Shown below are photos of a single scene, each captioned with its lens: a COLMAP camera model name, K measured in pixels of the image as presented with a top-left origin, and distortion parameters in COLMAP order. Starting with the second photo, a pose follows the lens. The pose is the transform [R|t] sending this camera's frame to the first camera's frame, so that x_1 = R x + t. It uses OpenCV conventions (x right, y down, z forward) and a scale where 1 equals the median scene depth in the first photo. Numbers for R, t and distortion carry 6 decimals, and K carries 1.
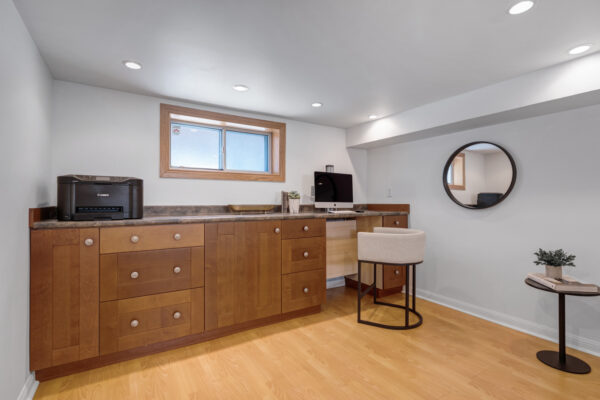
lens RADIAL K [[289.6, 0, 300.9], [0, 289.6, 209.7], [0, 0, 1]] dist [-0.031346, 0.000038]
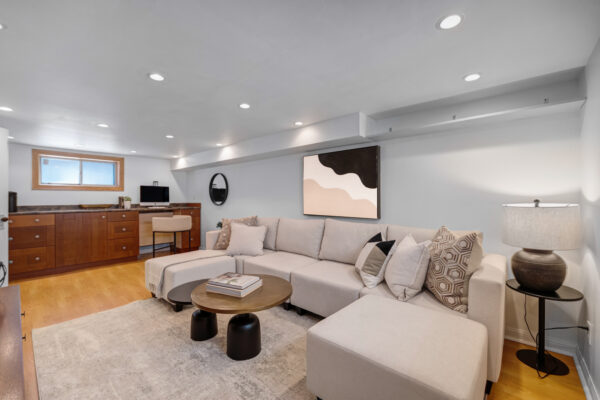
lens RADIAL K [[257.4, 0, 300.9], [0, 257.4, 203.4], [0, 0, 1]] dist [-0.003279, 0.000123]
pose [[0.968514, -0.006839, 0.248865, 0.687444], [0.007749, 0.999966, -0.002677, -0.007987], [-0.248838, 0.004521, 0.968535, -0.914316]]
